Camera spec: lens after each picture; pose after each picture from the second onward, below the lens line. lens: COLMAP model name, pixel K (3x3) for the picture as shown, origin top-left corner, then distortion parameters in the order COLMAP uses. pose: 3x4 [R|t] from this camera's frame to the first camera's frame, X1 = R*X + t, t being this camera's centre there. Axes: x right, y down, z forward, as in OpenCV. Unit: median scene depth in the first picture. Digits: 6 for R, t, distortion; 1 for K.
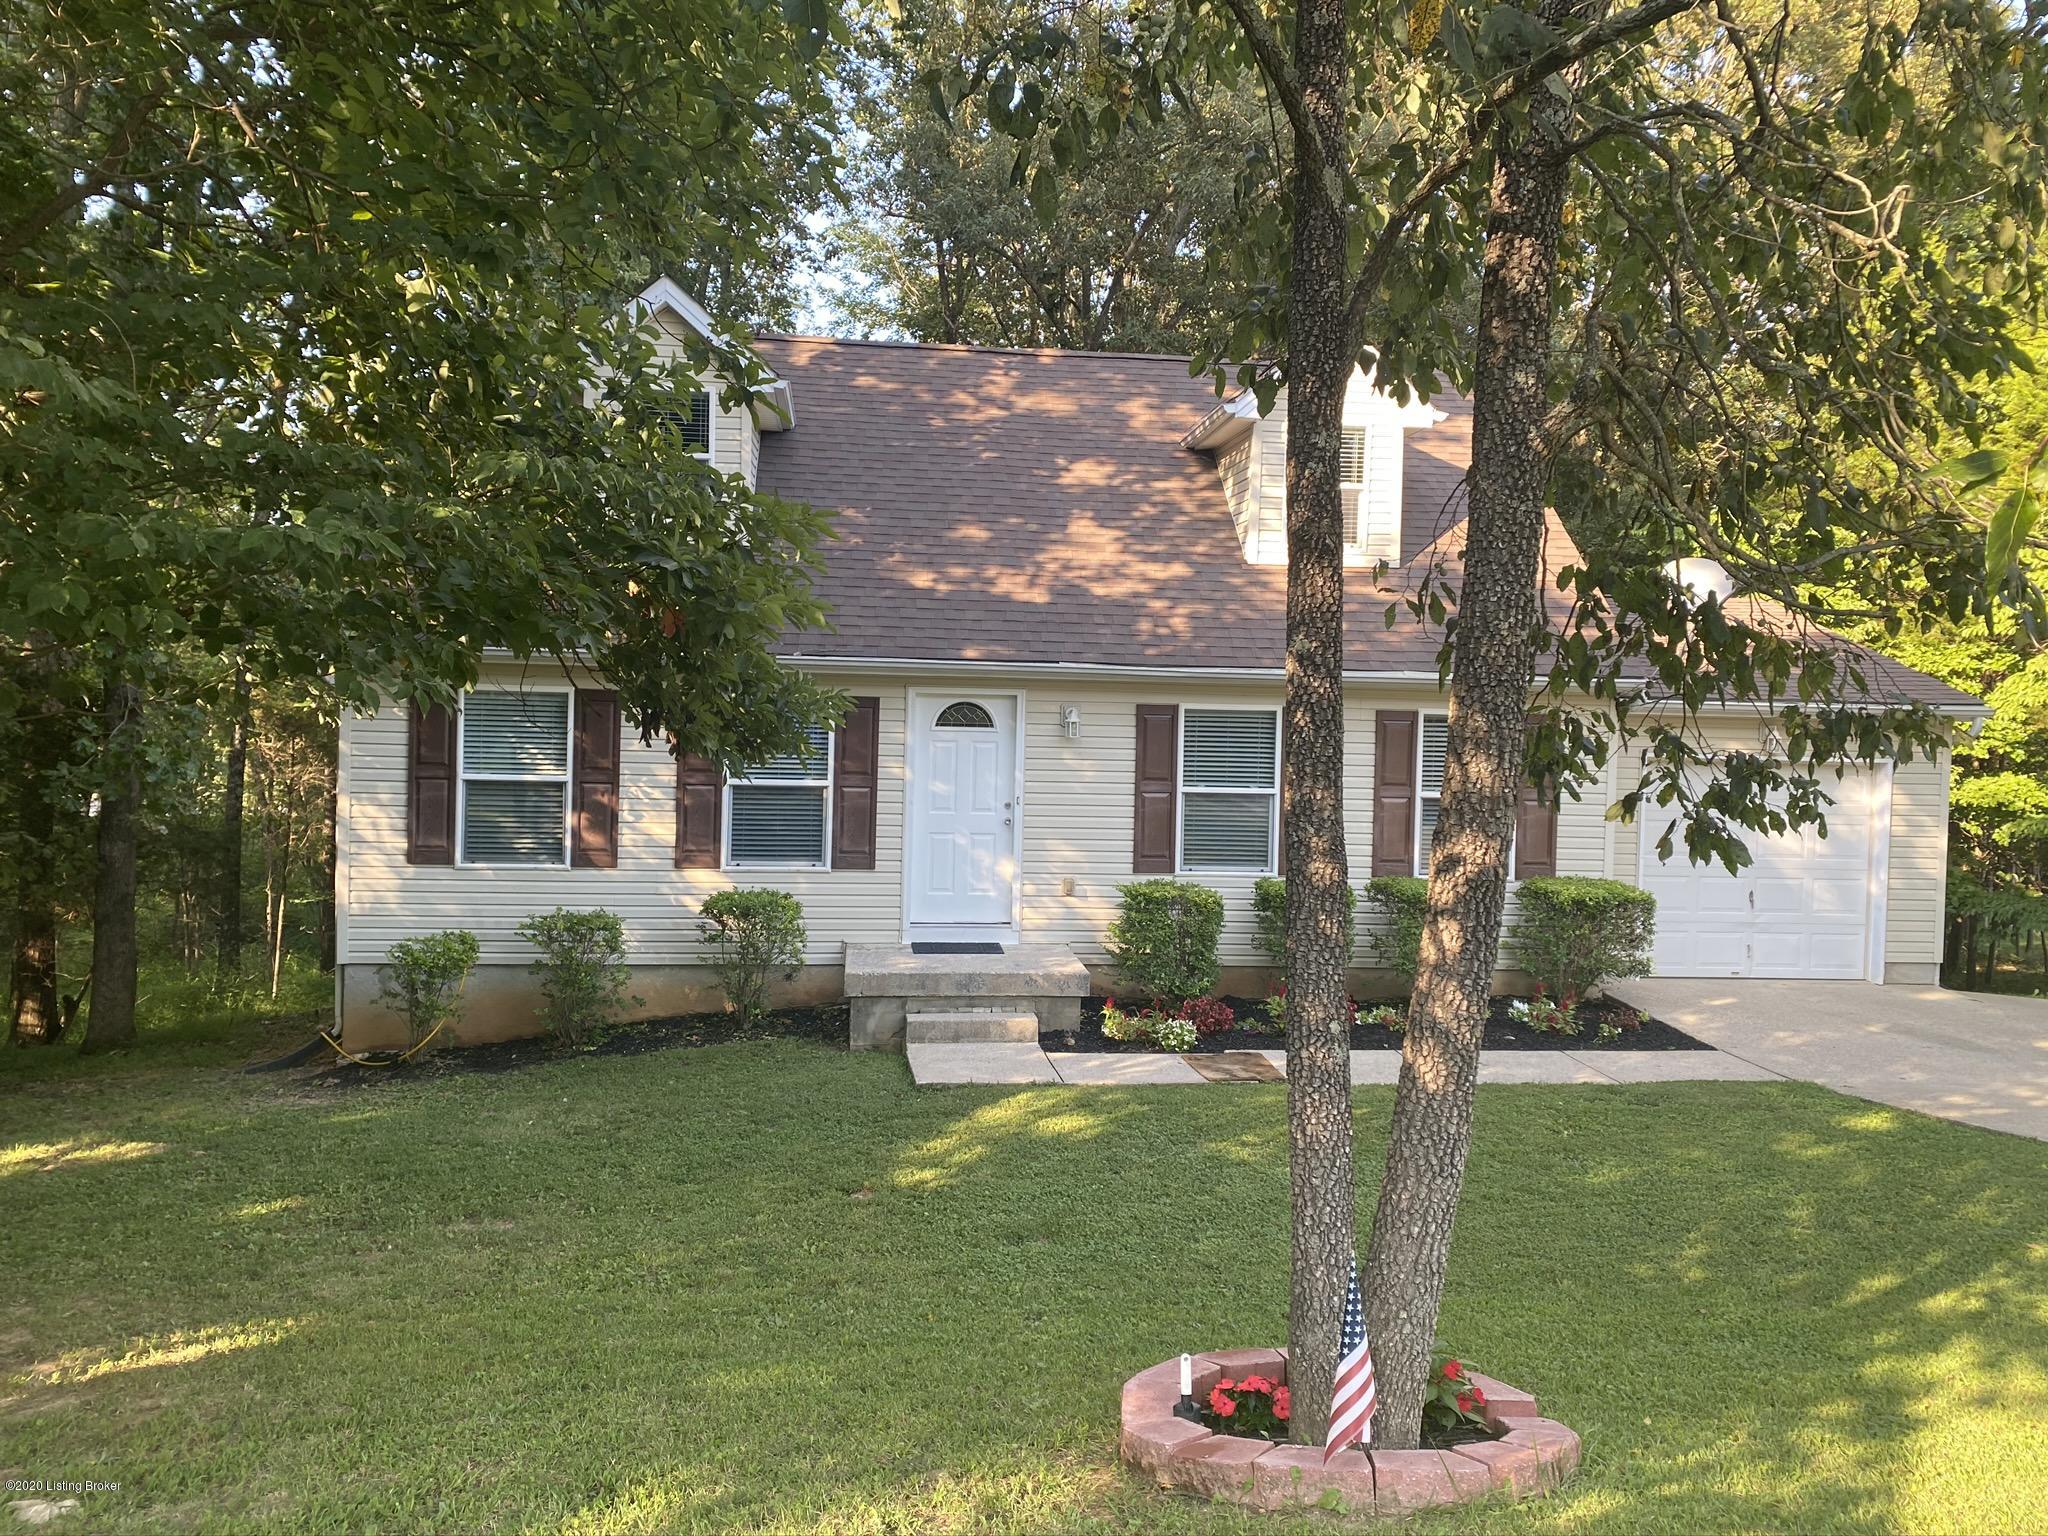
lens RADIAL K [[1541.1, 0, 1030.2], [0, 1541.1, 763.3], [0, 0, 1]] dist [0.187153, -0.490208]
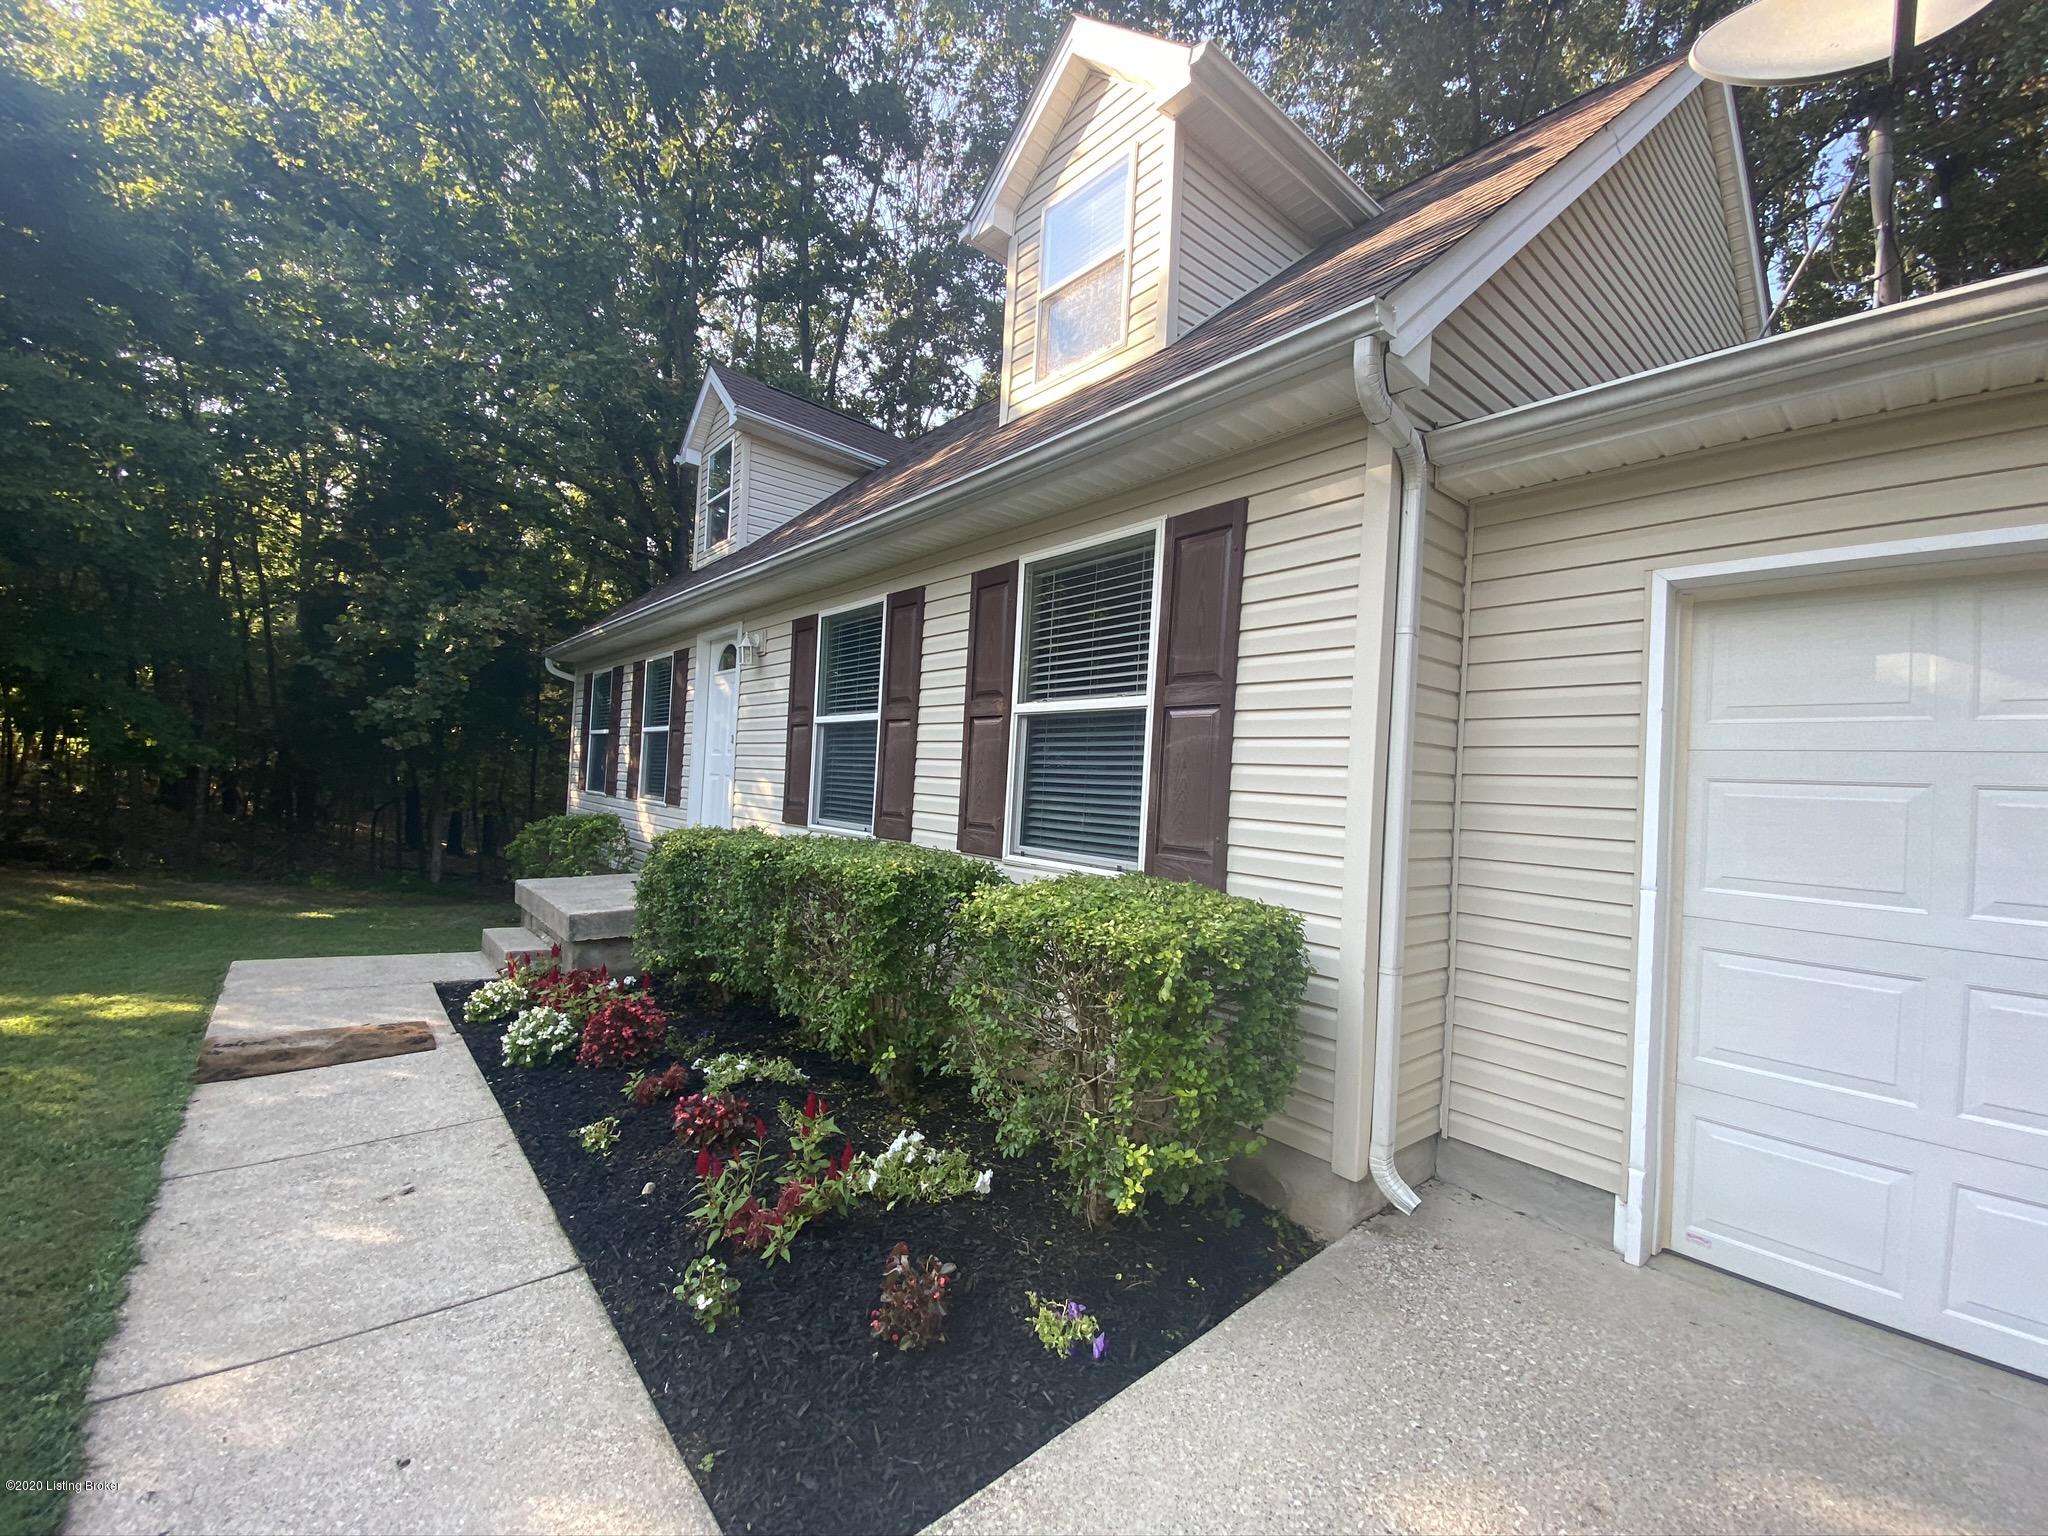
lens RADIAL K [[819.1, 0, 1016.0], [0, 819.1, 776.0], [0, 0, 1]] dist [0.024929, -0.022080]
pose [[0.562596, -0.002641, -0.826728, 0.513326], [-0.063898, 0.996865, -0.046668, 0.059777], [0.824259, 0.079081, 0.560664, 0.879771]]
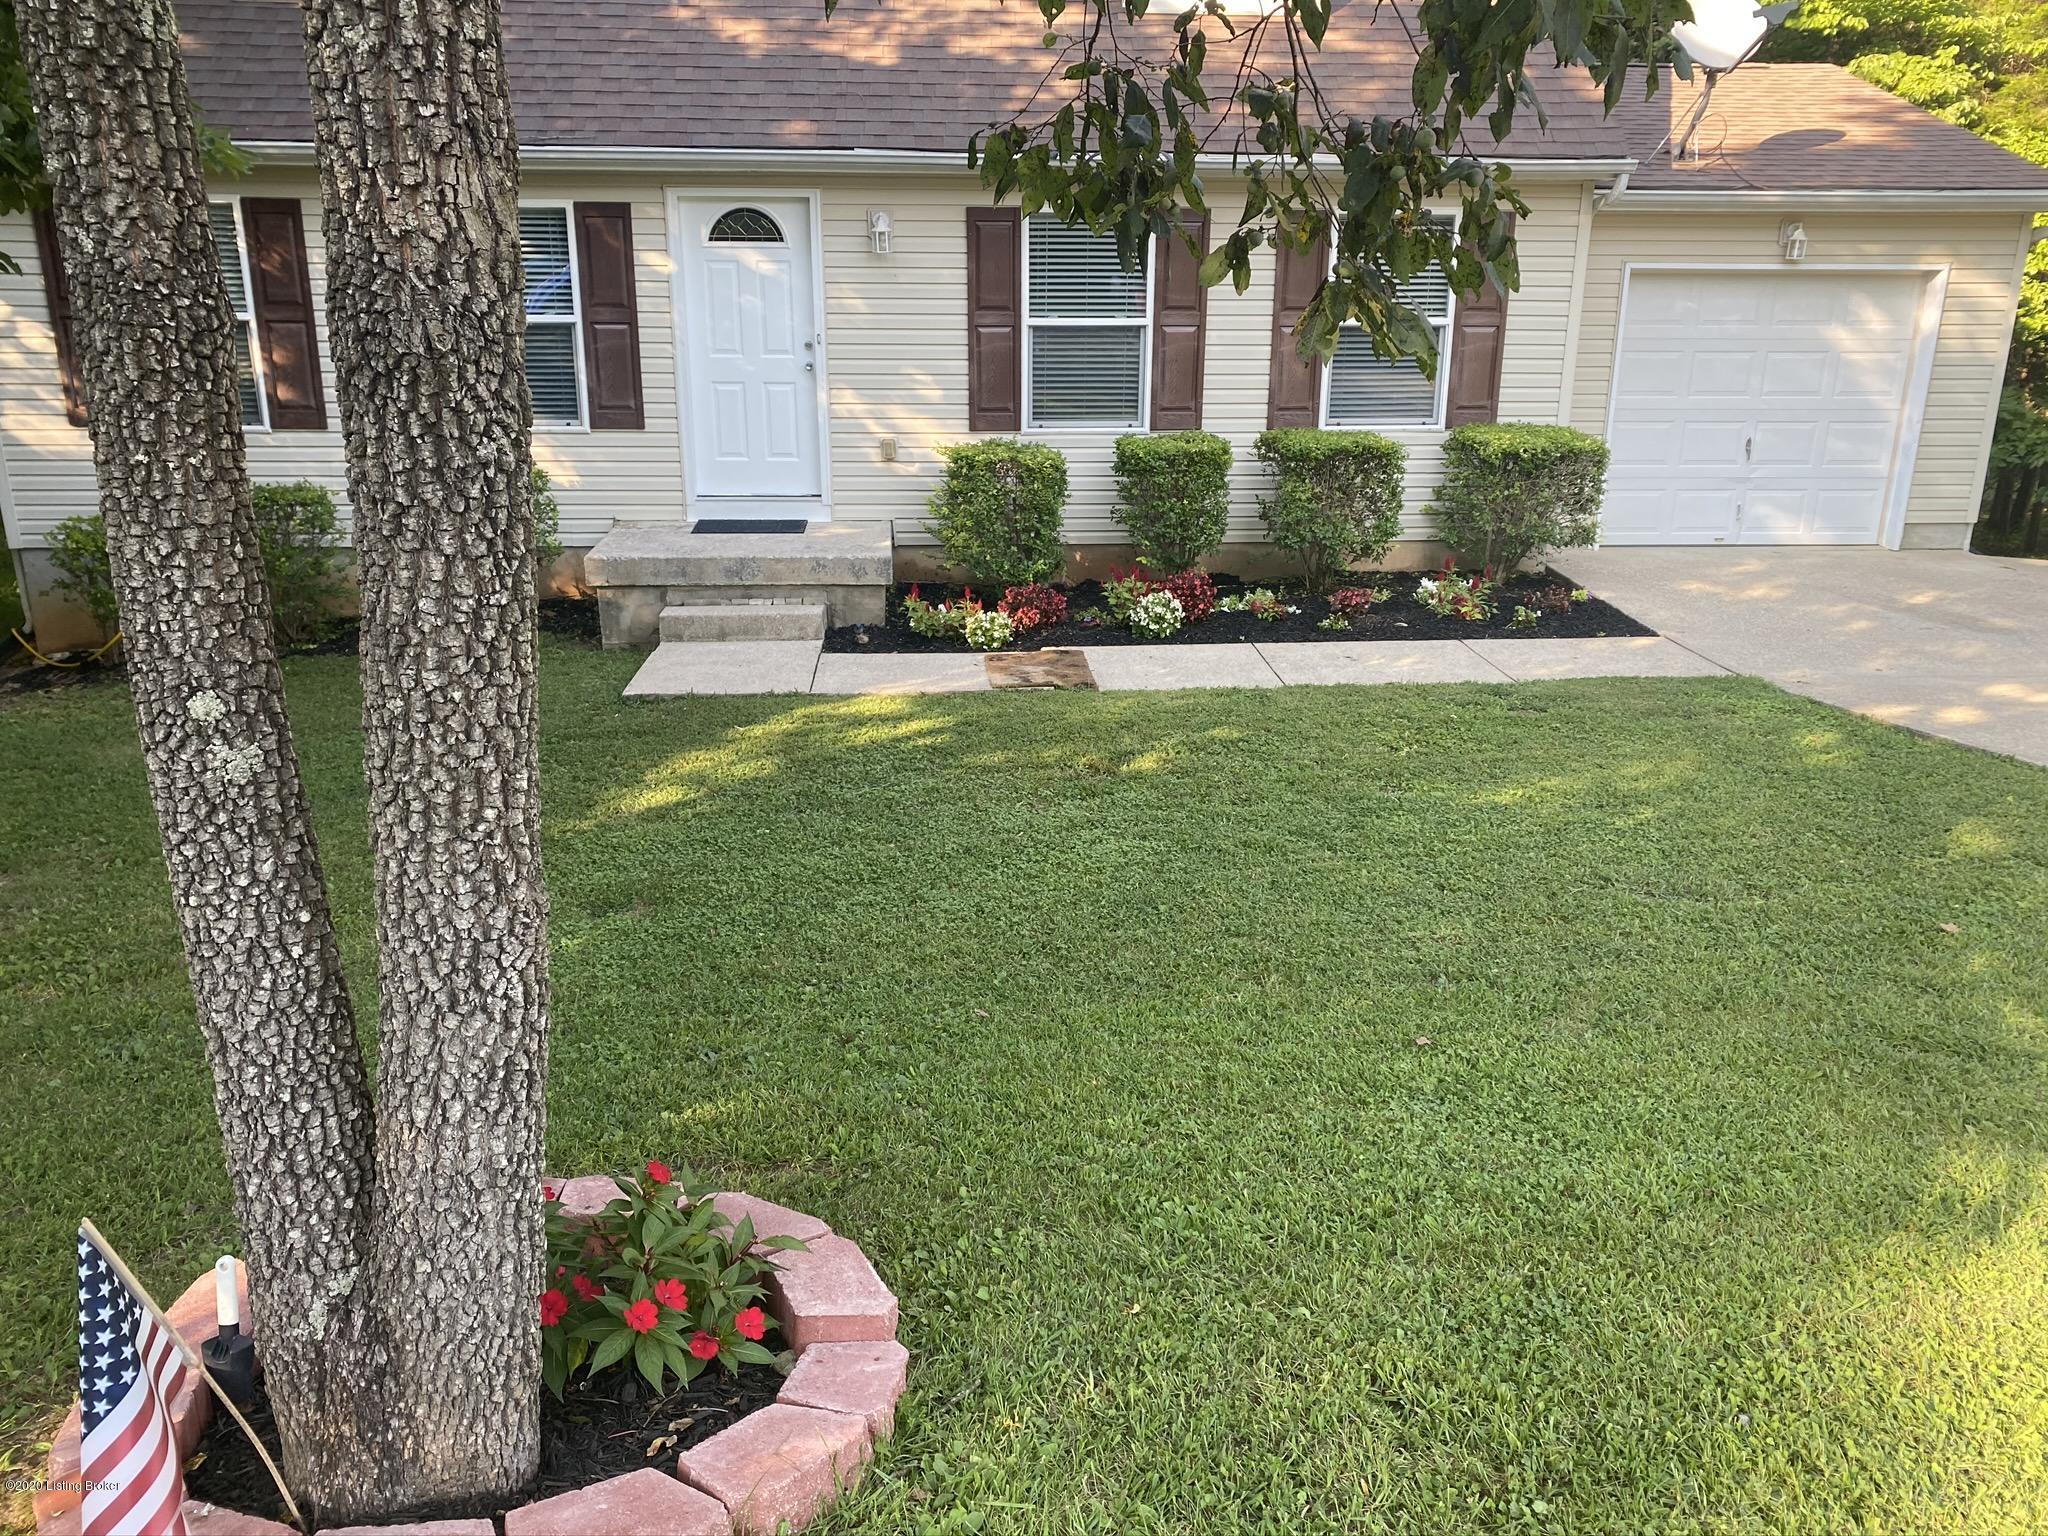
lens RADIAL K [[1551.8, 0, 1024.0], [0, 1551.8, 768.0], [0, 0, 1]] dist [0.084295, -0.122006]
pose [[0.998967, -0.005073, -0.045150, 0.135541], [0.017153, 0.962318, 0.271386, 0.020505], [0.042072, -0.271880, 0.961411, 0.171884]]
